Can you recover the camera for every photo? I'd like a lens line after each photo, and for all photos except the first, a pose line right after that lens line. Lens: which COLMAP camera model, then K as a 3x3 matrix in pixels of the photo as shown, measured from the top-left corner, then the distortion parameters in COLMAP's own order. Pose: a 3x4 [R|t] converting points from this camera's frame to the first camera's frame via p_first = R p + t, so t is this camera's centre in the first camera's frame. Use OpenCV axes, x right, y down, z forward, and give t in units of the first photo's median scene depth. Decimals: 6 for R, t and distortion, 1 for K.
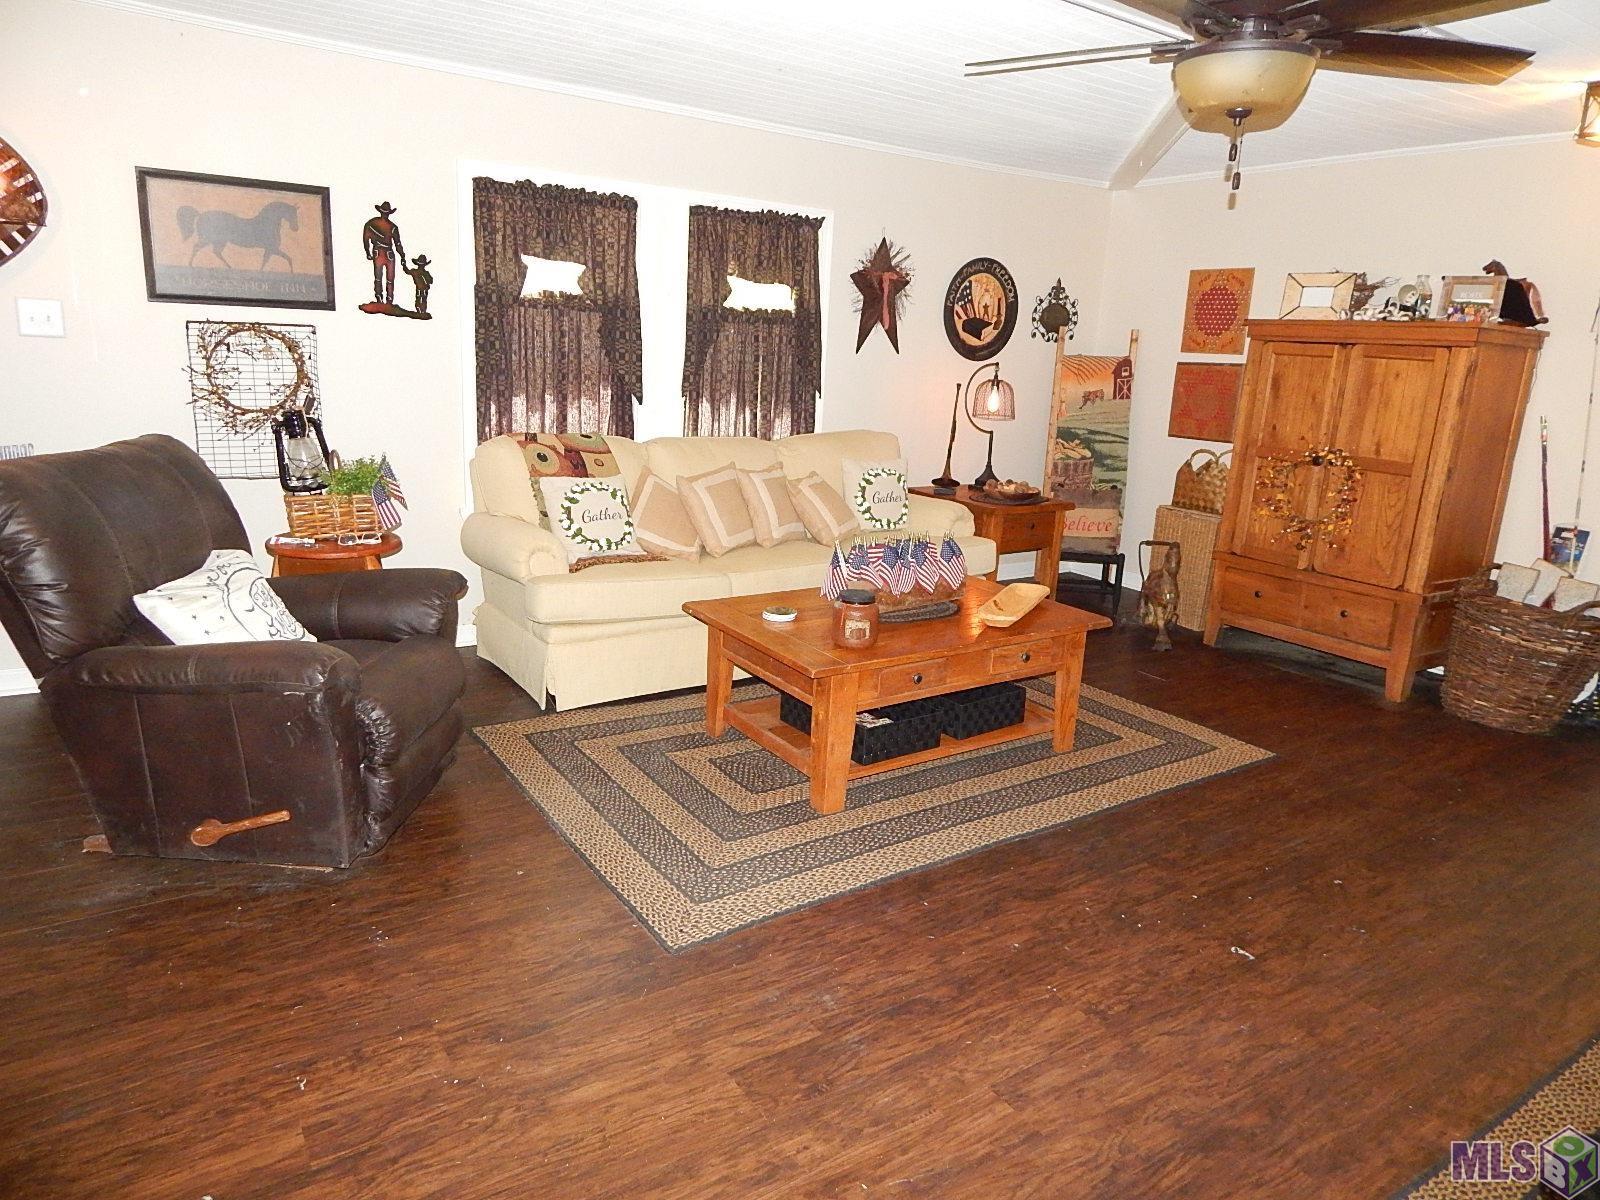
lens RADIAL K [[1052.9, 0, 802.1], [0, 1052.9, 580.0], [0, 0, 1]] dist [0.000375, -0.000315]
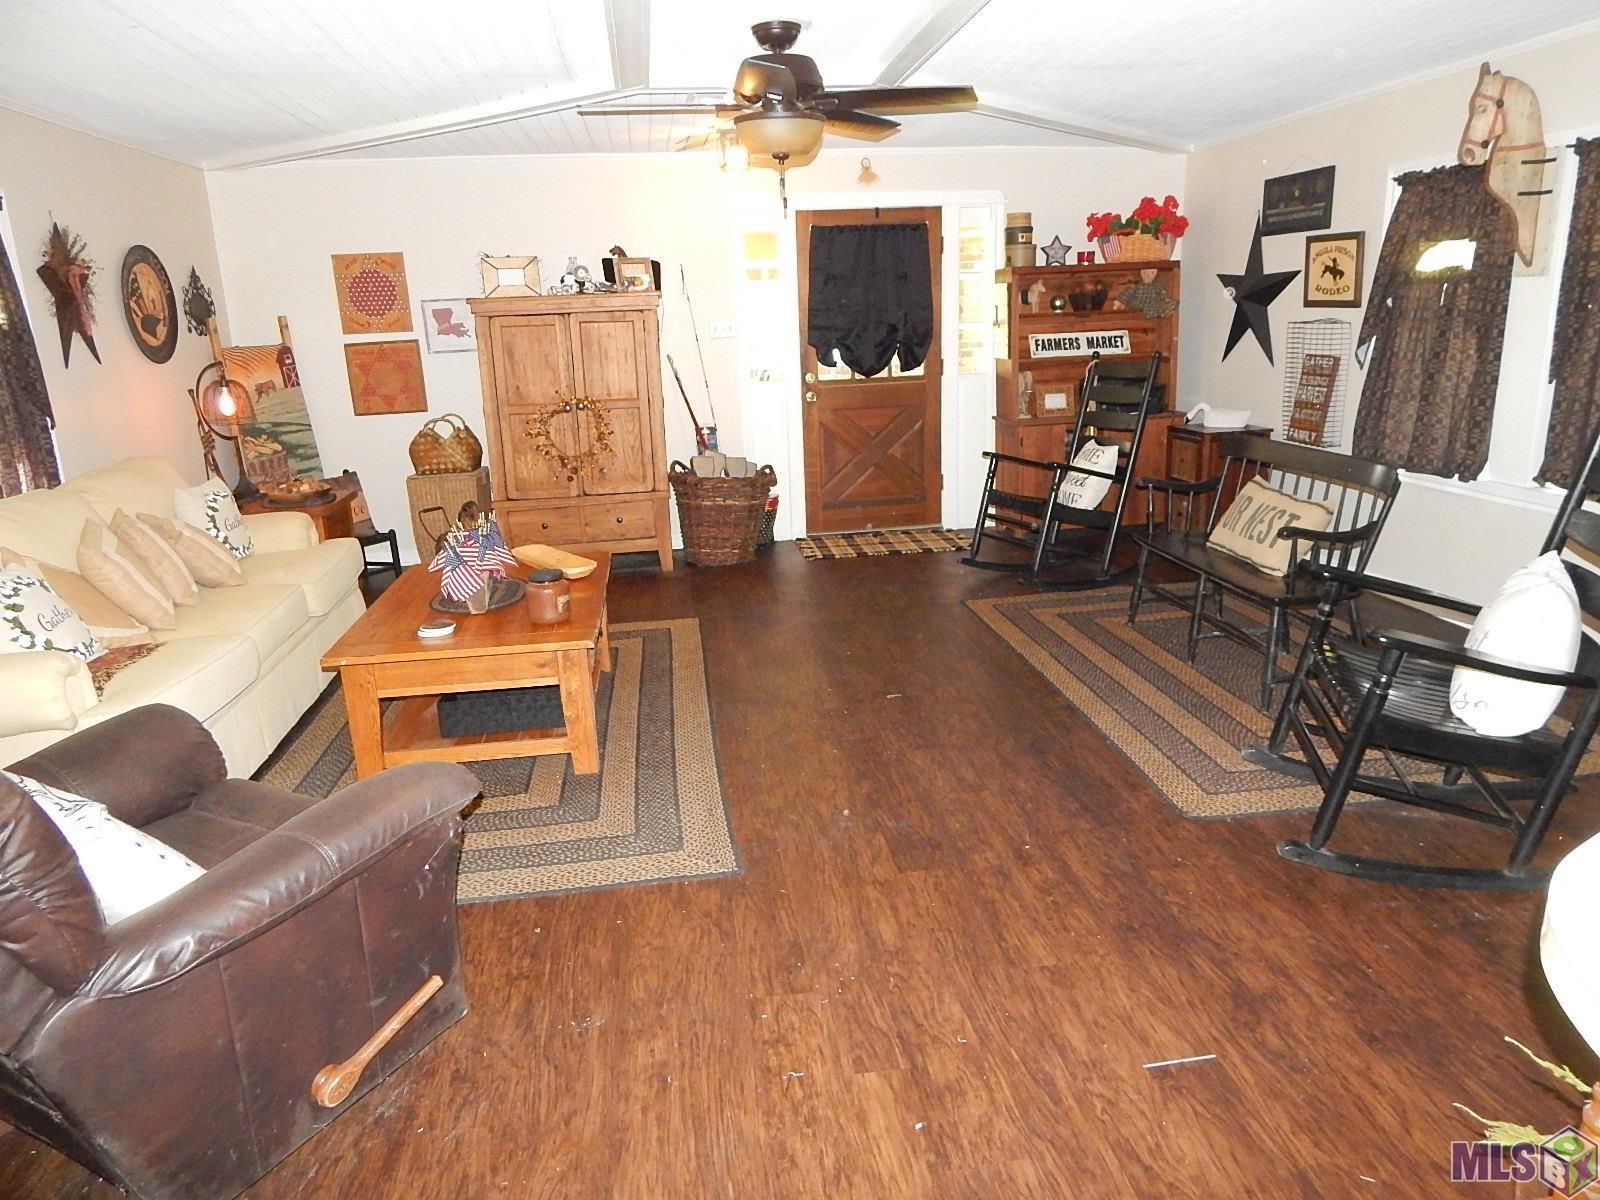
lens RADIAL K [[1048.3, 0, 805.1], [0, 1048.3, 600.4], [0, 0, 1]] dist [0.002959, -0.017536]
pose [[0.427097, -0.297891, 0.853727, -0.440766], [0.258019, 0.945068, 0.200683, -0.062886], [-0.866611, 0.134566, 0.480497, 0.154719]]
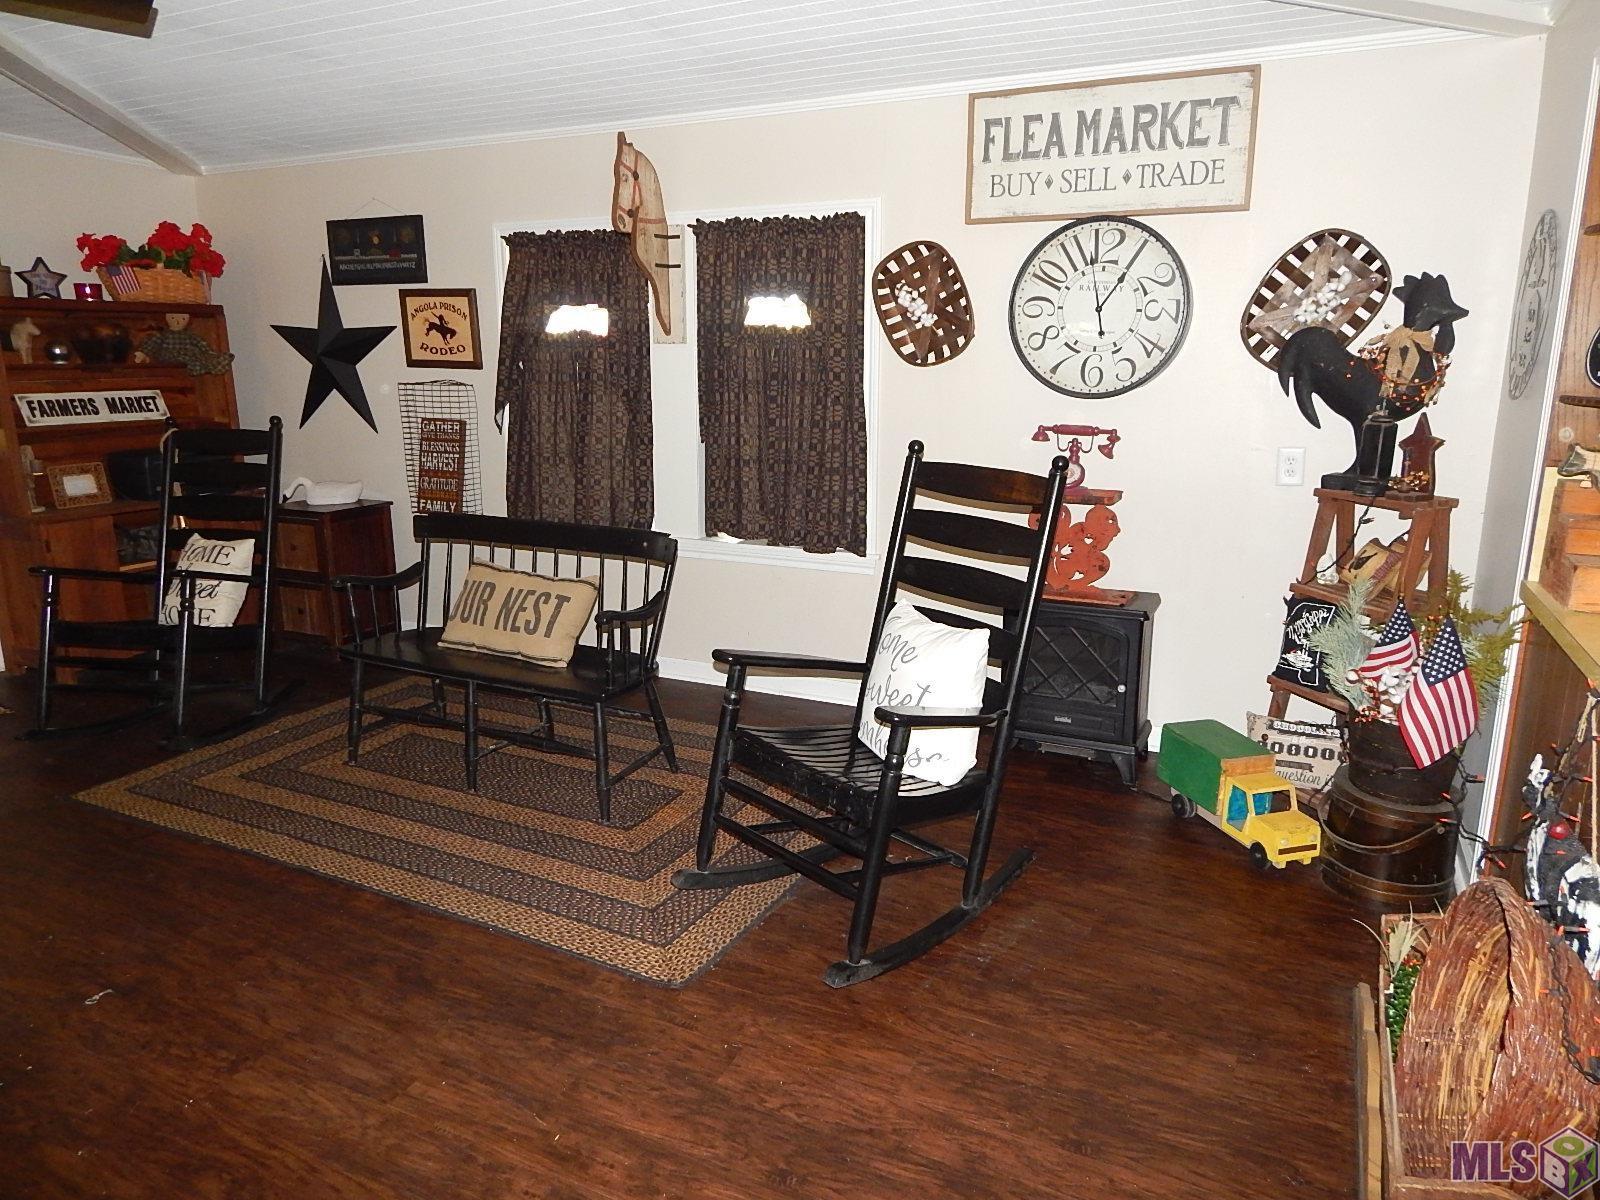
lens RADIAL K [[1052.6, 0, 806.9], [0, 1052.6, 598.9], [0, 0, 1]] dist [0.000559, -0.000711]
pose [[-0.515291, -0.238222, 0.823241, -0.276960], [0.166799, 0.914344, 0.368989, -0.098198], [-0.840626, 0.327453, -0.431419, 0.350524]]
